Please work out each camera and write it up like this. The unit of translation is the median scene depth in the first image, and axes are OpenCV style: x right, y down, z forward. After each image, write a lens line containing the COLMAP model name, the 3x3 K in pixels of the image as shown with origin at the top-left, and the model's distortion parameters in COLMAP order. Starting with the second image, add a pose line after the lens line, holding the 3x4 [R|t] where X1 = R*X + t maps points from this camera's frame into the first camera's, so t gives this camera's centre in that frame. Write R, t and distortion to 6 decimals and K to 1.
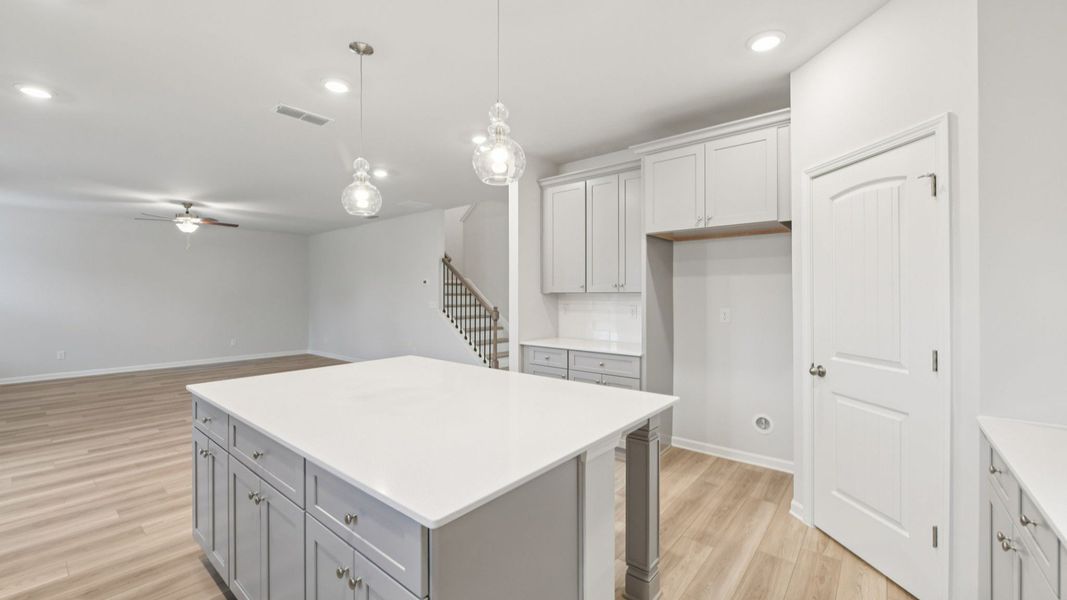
lens RADIAL K [[426.0, 0, 530.6], [0, 426.0, 295.4], [0, 0, 1]] dist [-0.006678, -0.000222]
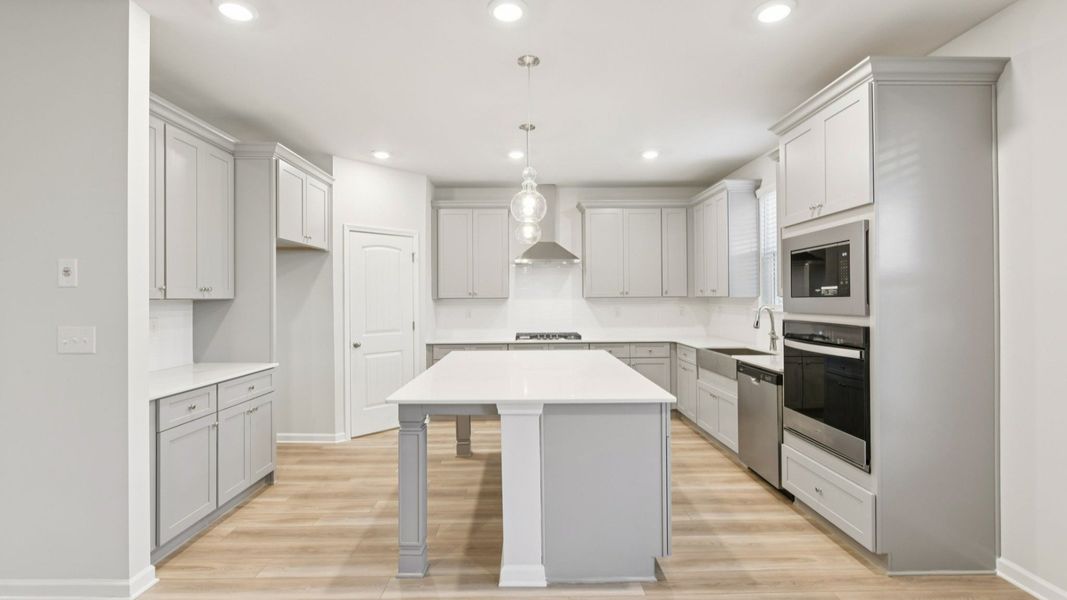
lens RADIAL K [[478.0, 0, 531.4], [0, 478.0, 296.5], [0, 0, 1]] dist [-0.003269, -0.000563]
pose [[-0.652832, 0.008497, 0.757455, -1.058171], [0.010878, 0.999939, -0.001841, -0.004401], [-0.757425, 0.007037, -0.652885, 1.452354]]
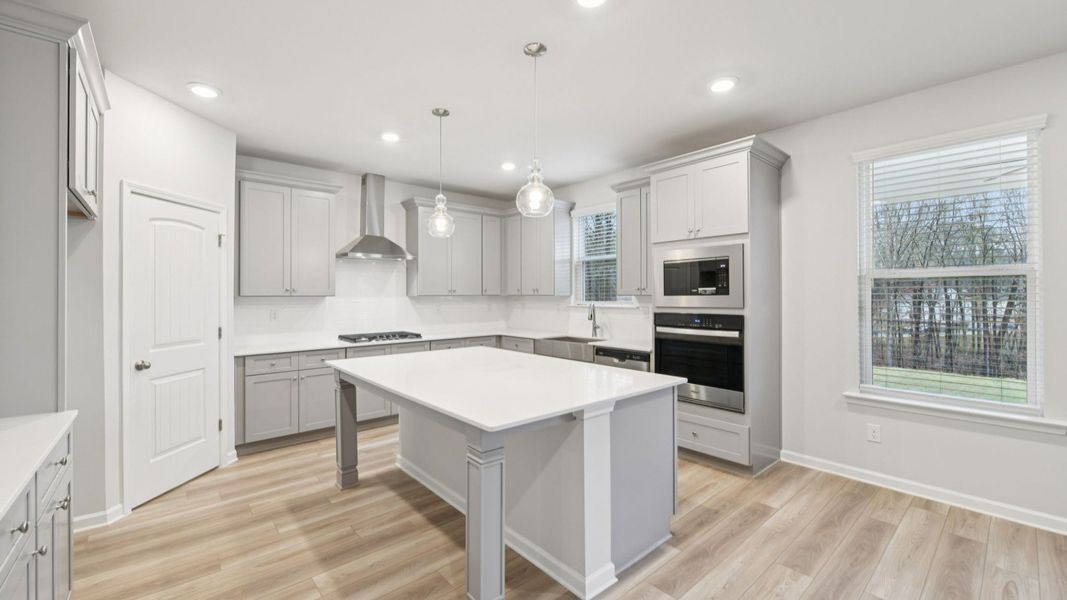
lens RADIAL K [[426.0, 0, 530.6], [0, 426.0, 295.4], [0, 0, 1]] dist [-0.006678, -0.000222]
pose [[-0.986881, 0.005537, 0.161353, -0.451093], [0.006338, 0.999970, 0.004453, -0.007088], [-0.161324, 0.005418, -0.986887, 1.640104]]
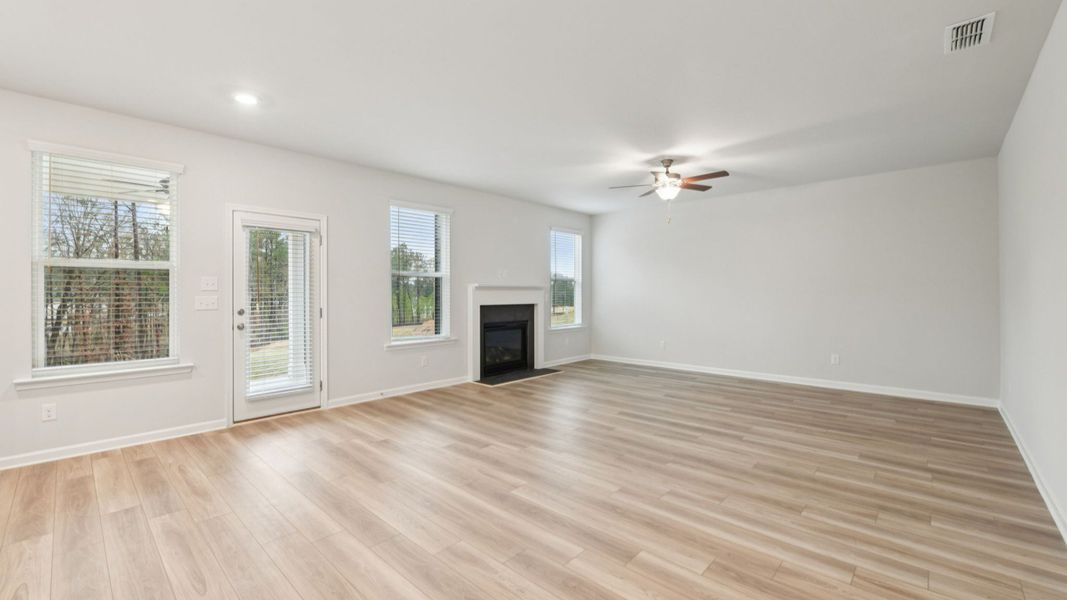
lens RADIAL K [[439.7, 0, 530.0], [0, 439.7, 291.4], [0, 0, 1]] dist [-0.009672, -0.000278]
pose [[-0.059630, -0.004150, -0.998212, -0.062383], [-0.000109, 0.999991, -0.004151, 0.034400], [0.998221, -0.000138, -0.059629, 1.786320]]
